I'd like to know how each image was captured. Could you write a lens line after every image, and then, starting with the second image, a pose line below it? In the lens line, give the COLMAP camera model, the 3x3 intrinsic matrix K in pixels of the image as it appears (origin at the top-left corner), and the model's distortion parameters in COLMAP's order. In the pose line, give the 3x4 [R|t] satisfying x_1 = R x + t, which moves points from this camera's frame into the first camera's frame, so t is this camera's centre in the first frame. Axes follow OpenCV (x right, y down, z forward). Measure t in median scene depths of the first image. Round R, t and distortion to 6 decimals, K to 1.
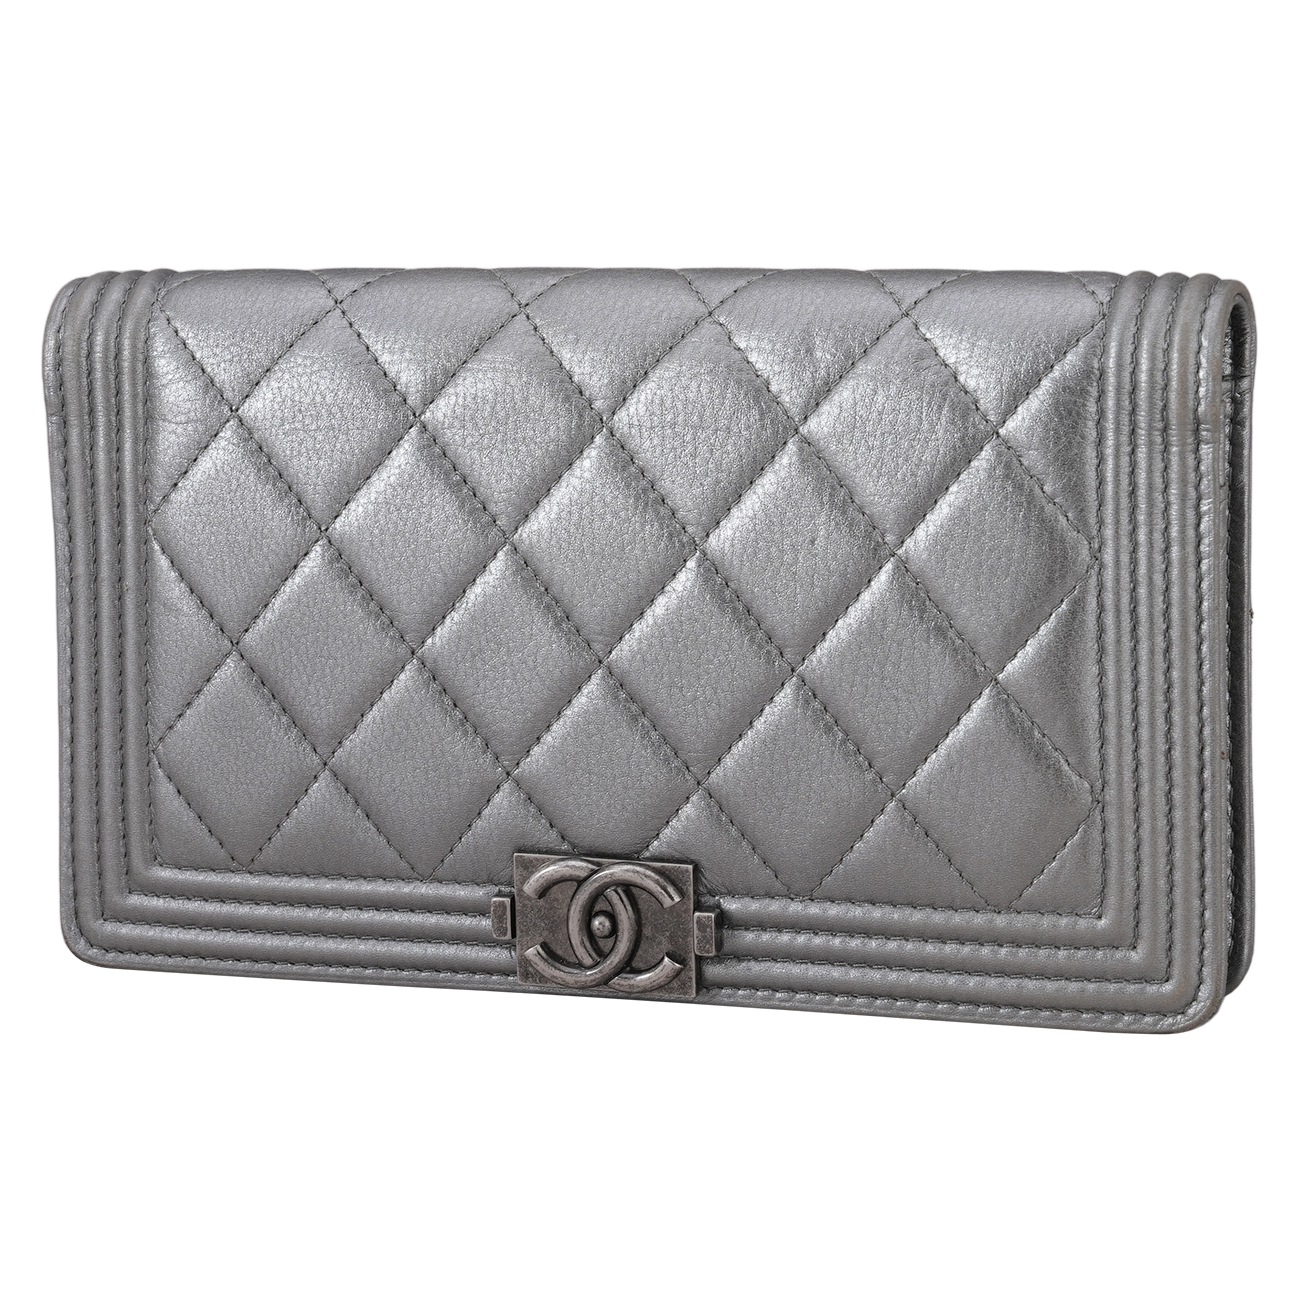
lens RADIAL K [[4858.7, 0, 650.0], [0, 4858.7, 650.0], [0, 0, 1]] dist [-0.062892, -2.282808]
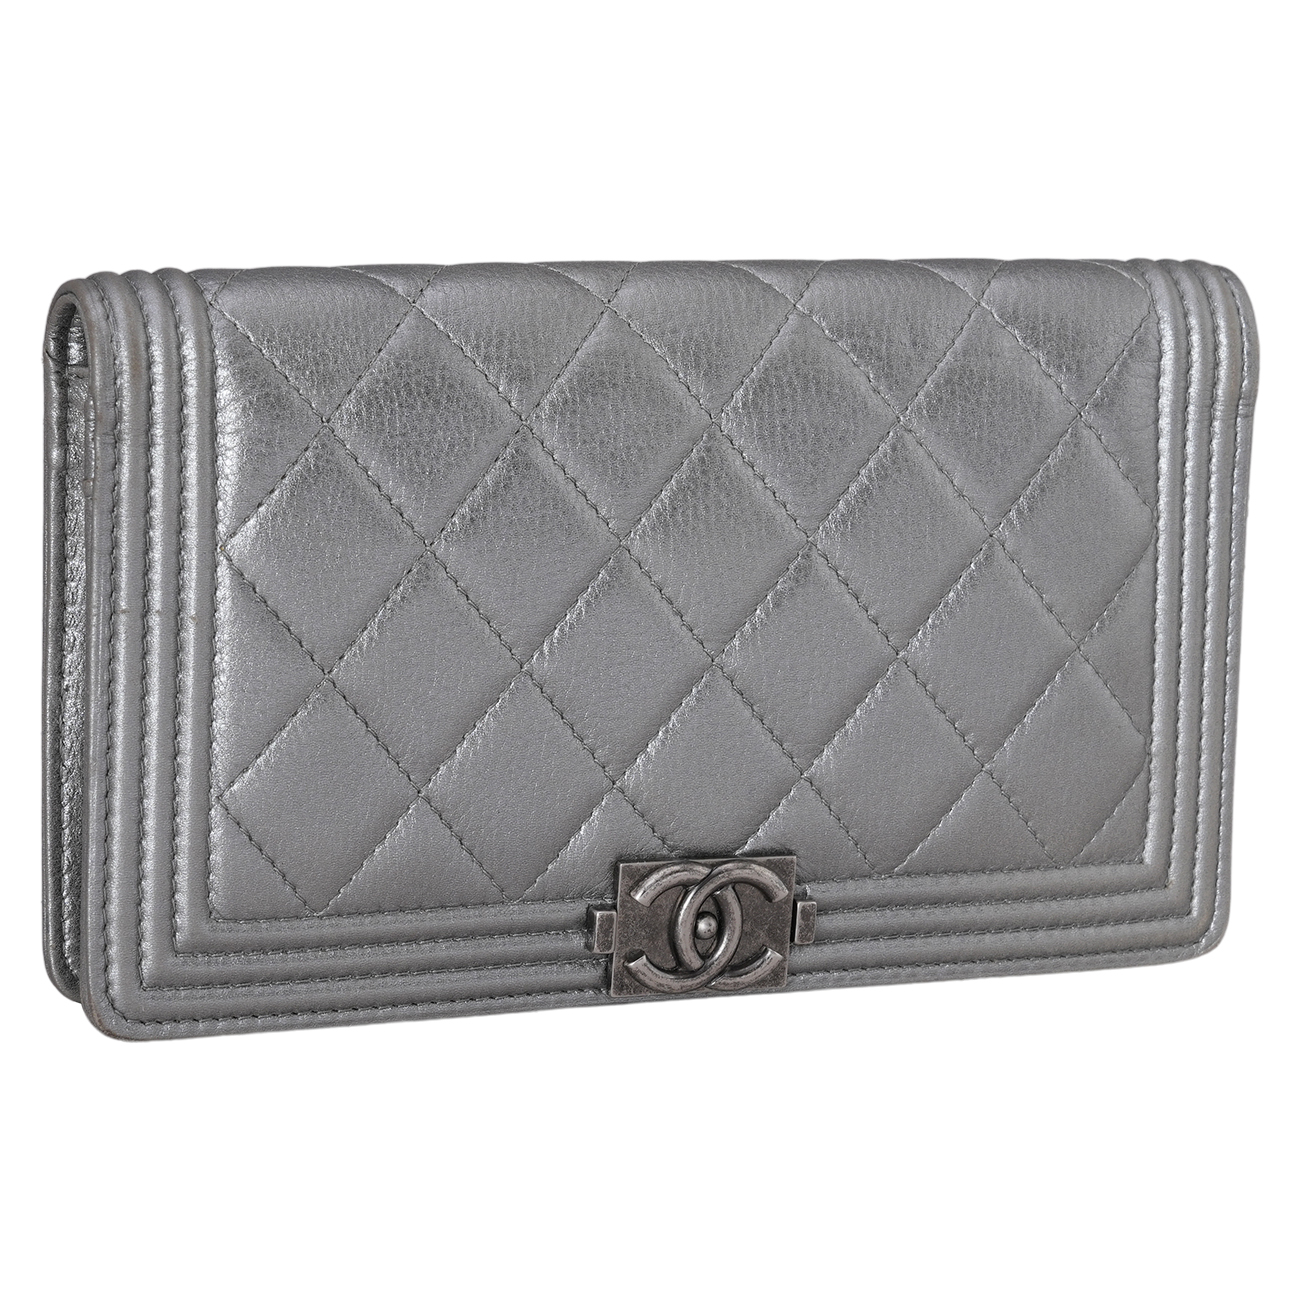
lens RADIAL K [[4858.7, 0, 650.0], [0, 4858.7, 650.0], [0, 0, 1]] dist [-0.062892, -2.282808]
pose [[0.703371, -0.069169, 0.707449, -0.716033], [0.063551, 0.997388, 0.034333, -0.034363], [-0.707976, 0.020810, 0.705930, 0.308132]]
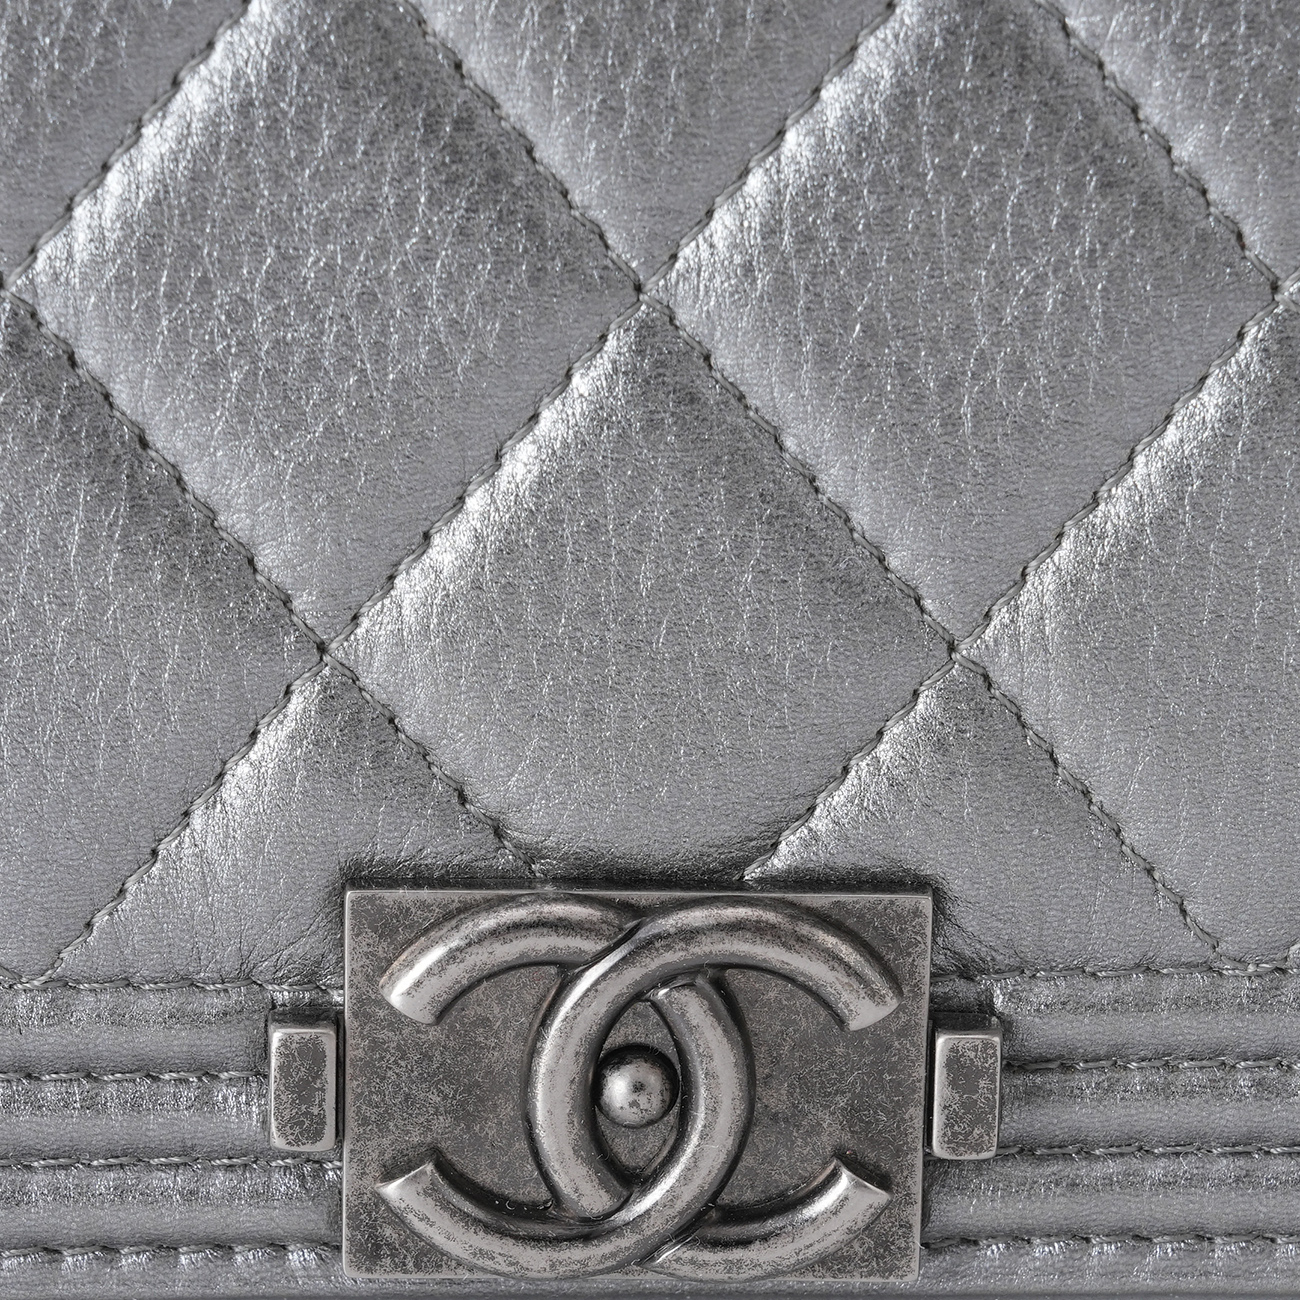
lens RADIAL K [[4919.8, 0, 650.0], [0, 4919.8, 650.0], [0, 0, 1]] dist [0.056879, 2.921958]
pose [[0.926244, -0.063583, 0.371522, -0.131422], [0.036614, 0.996186, 0.079207, 0.000460], [-0.375141, -0.059762, 0.925039, 0.693332]]
